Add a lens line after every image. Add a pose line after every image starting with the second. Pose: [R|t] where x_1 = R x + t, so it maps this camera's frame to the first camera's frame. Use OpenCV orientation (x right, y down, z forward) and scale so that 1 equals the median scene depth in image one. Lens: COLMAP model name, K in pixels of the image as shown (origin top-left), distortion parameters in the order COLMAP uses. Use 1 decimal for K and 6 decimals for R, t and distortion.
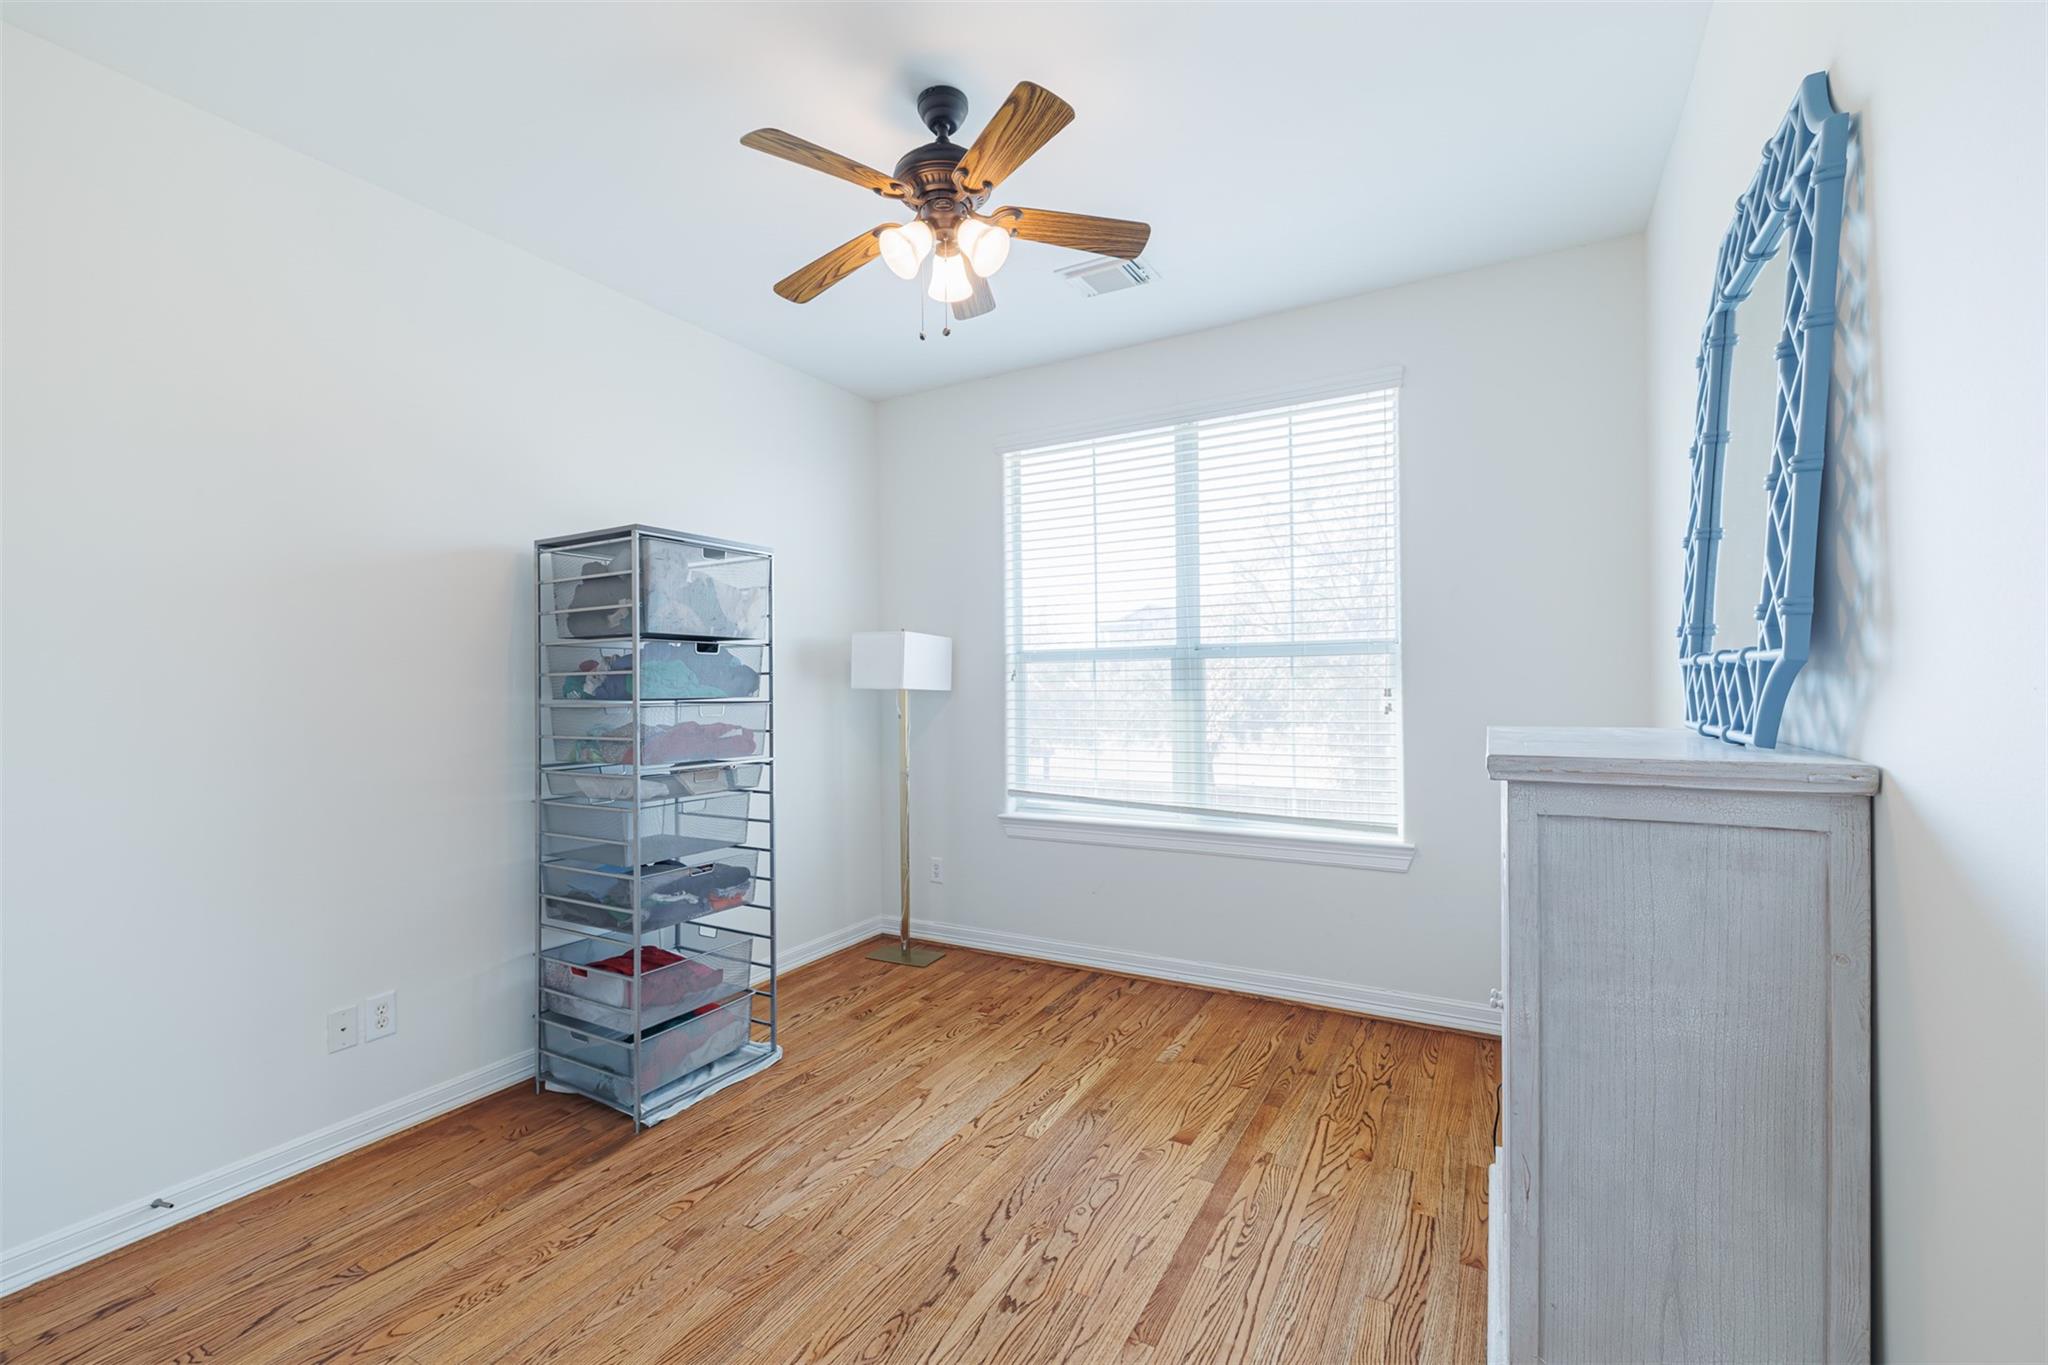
lens RADIAL K [[855.9, 0, 978.0], [0, 855.9, 687.5], [0, 0, 1]] dist [0.008989, 0.000007]
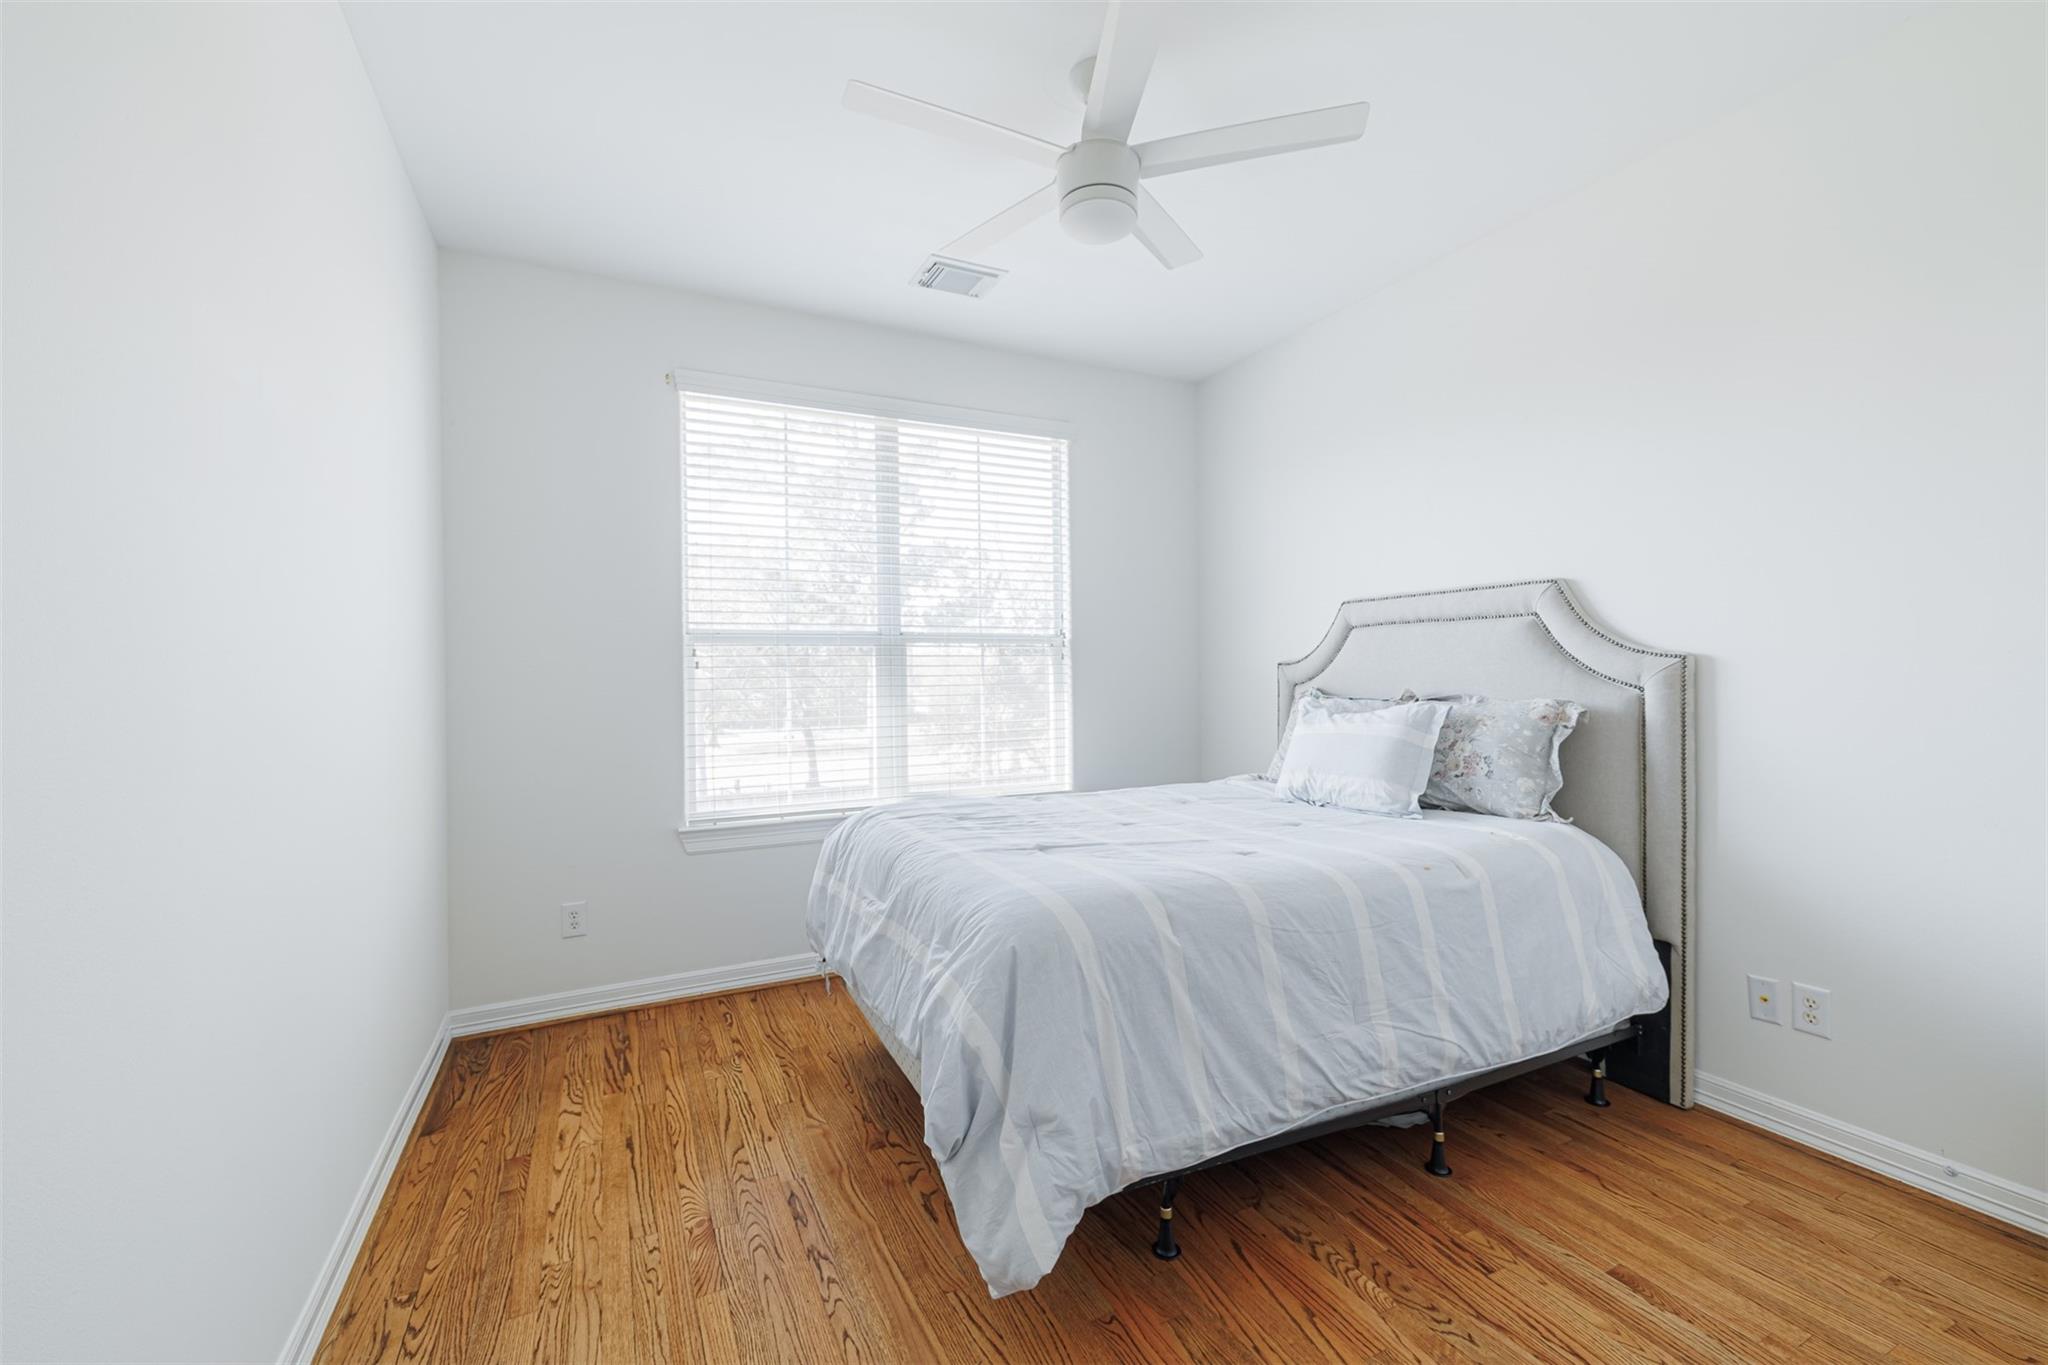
lens RADIAL K [[855.9, 0, 1023.6], [0, 855.9, 673.4], [0, 0, 1]] dist [0.008989, 0.000007]
pose [[0.545891, 0.005133, 0.837841, -0.525558], [0.001404, 0.999974, -0.007041, 0.007305], [-0.837855, 0.005020, 0.545869, 0.306567]]
